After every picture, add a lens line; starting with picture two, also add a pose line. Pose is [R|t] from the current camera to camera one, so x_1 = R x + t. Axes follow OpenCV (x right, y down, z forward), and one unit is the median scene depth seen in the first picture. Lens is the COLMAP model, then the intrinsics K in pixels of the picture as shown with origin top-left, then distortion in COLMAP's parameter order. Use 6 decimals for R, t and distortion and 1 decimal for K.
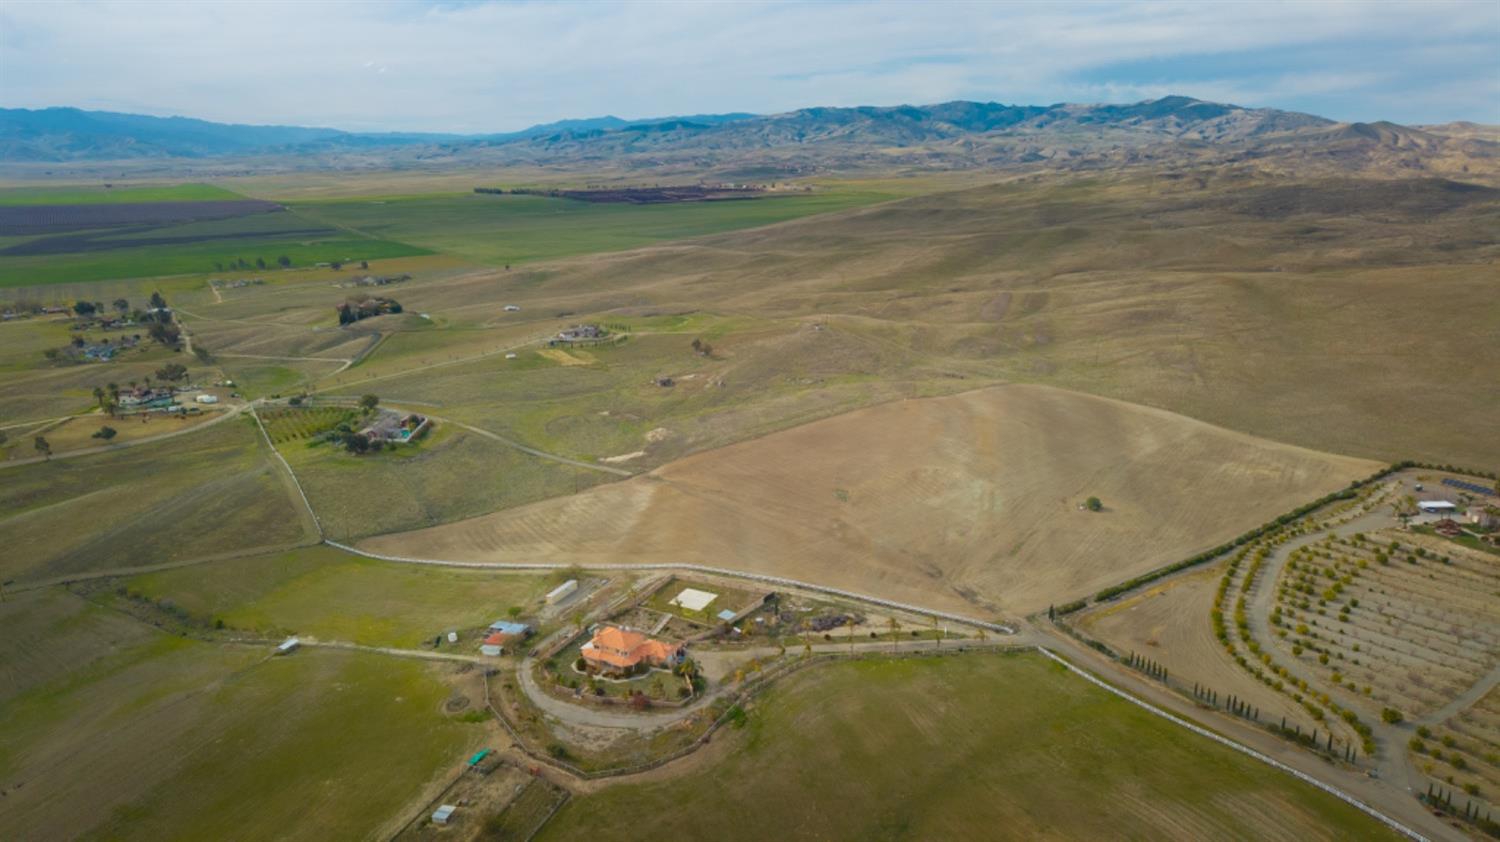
lens RADIAL K [[997.8, 0, 745.7], [0, 997.8, 422.2], [0, 0, 1]] dist [0.032284, -0.035431]
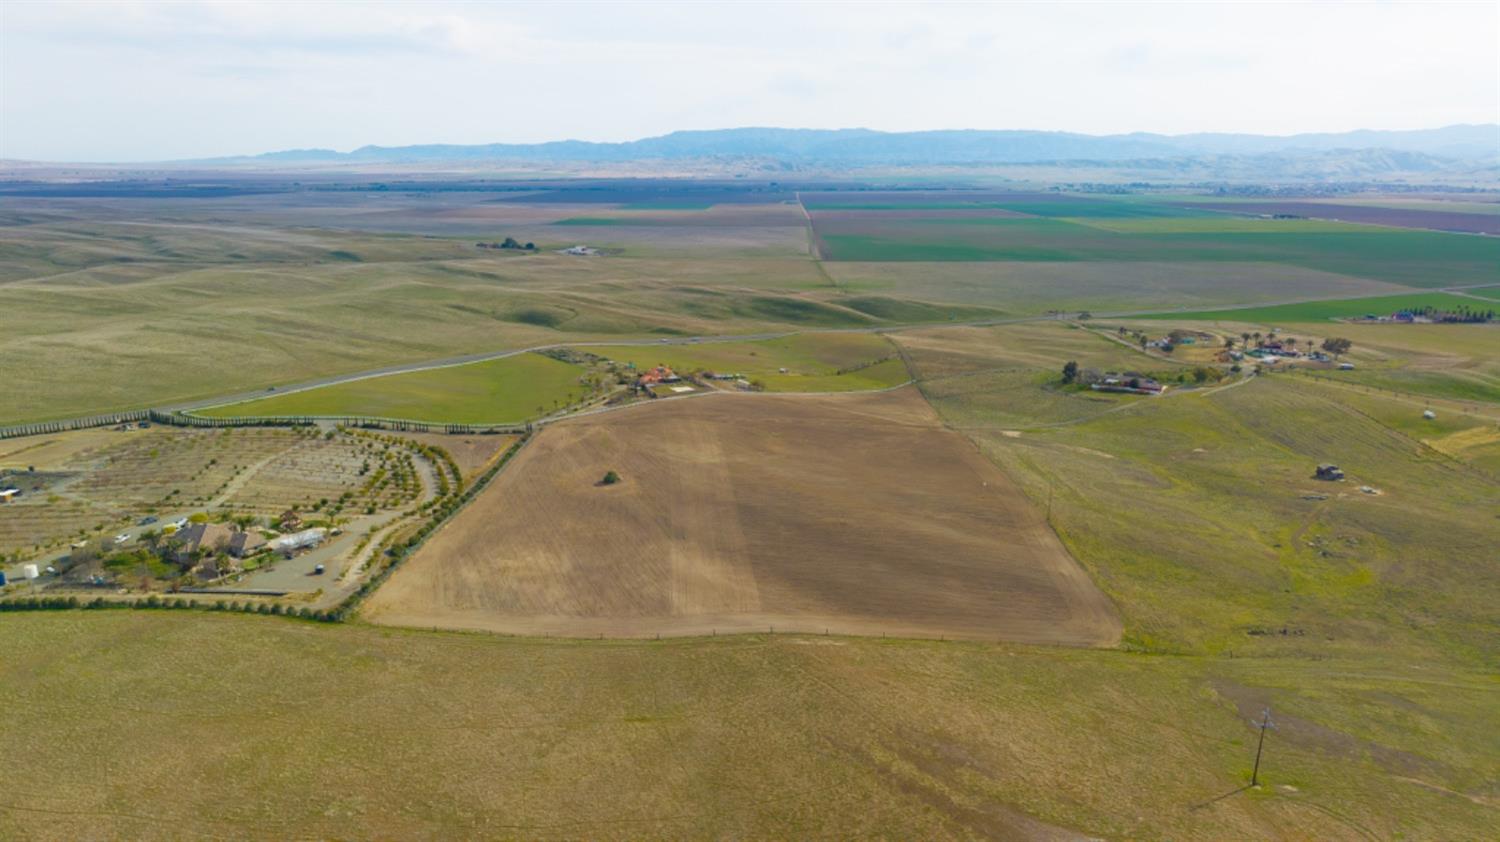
lens RADIAL K [[997.8, 0, 745.7], [0, 997.8, 422.2], [0, 0, 1]] dist [0.032284, -0.035431]
pose [[-0.567998, 0.202576, -0.797710, 1.006541], [-0.219749, 0.896721, 0.384189, -0.367677], [0.793151, 0.393515, -0.464820, 1.473895]]
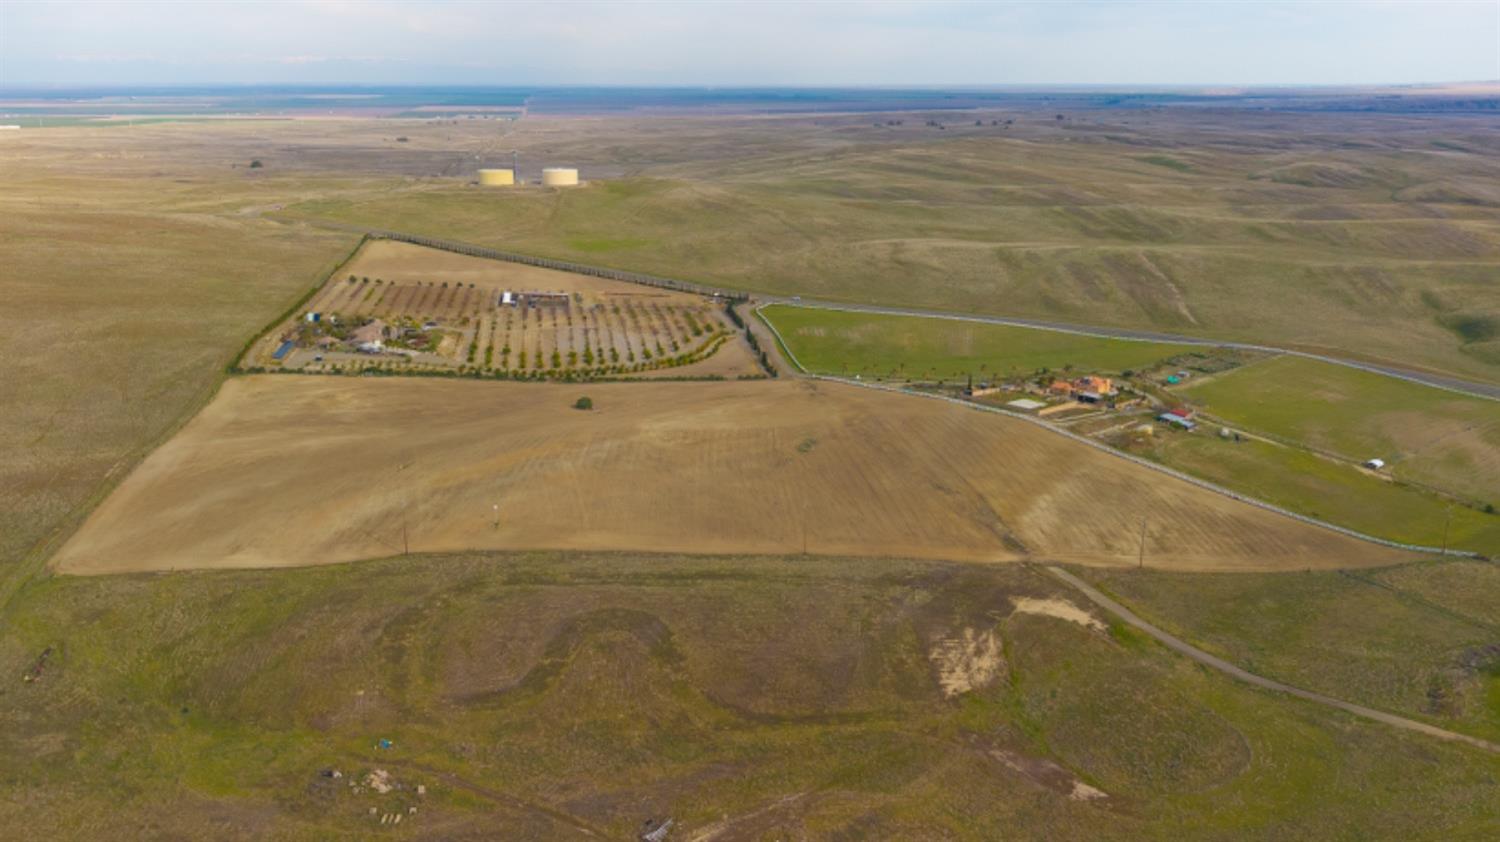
lens RADIAL K [[1239.0, 0, 714.9], [0, 1239.0, 396.8], [0, 0, 1]] dist [0.104427, -0.206445]
pose [[-0.907193, -0.109334, 0.406260, -0.252356], [0.105435, 0.875744, 0.471122, -0.461924], [-0.407289, 0.470232, -0.782941, 1.801038]]
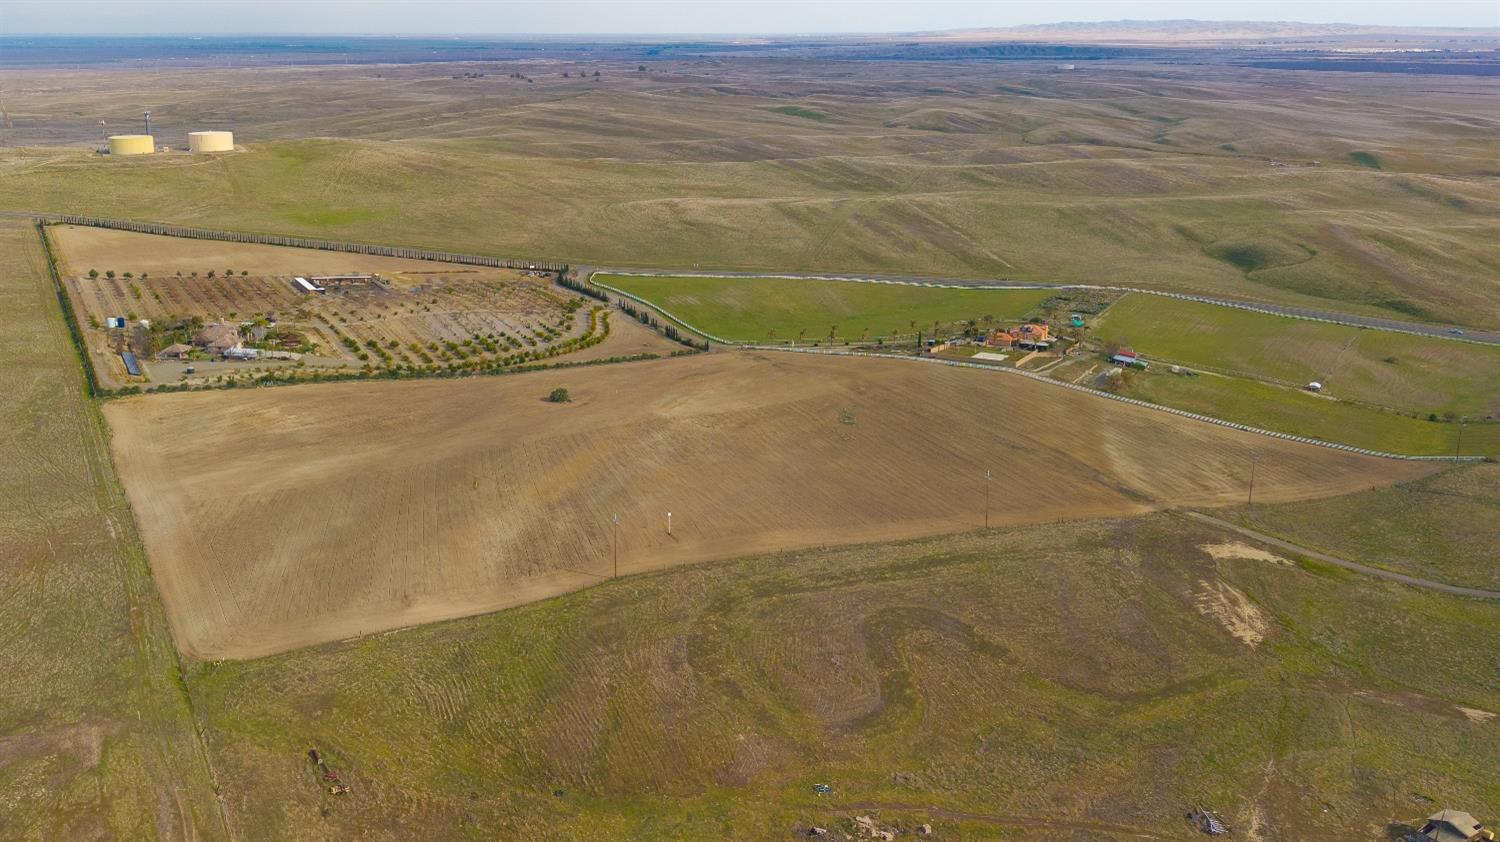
lens RADIAL K [[1344.6, 0, 669.1], [0, 1344.6, 417.5], [0, 0, 1]] dist [0.060506, -0.115142]
pose [[-0.993997, -0.032353, 0.104511, 0.123779], [0.026799, 0.854167, 0.519308, -0.475827], [-0.106071, 0.518991, -0.848173, 1.876877]]
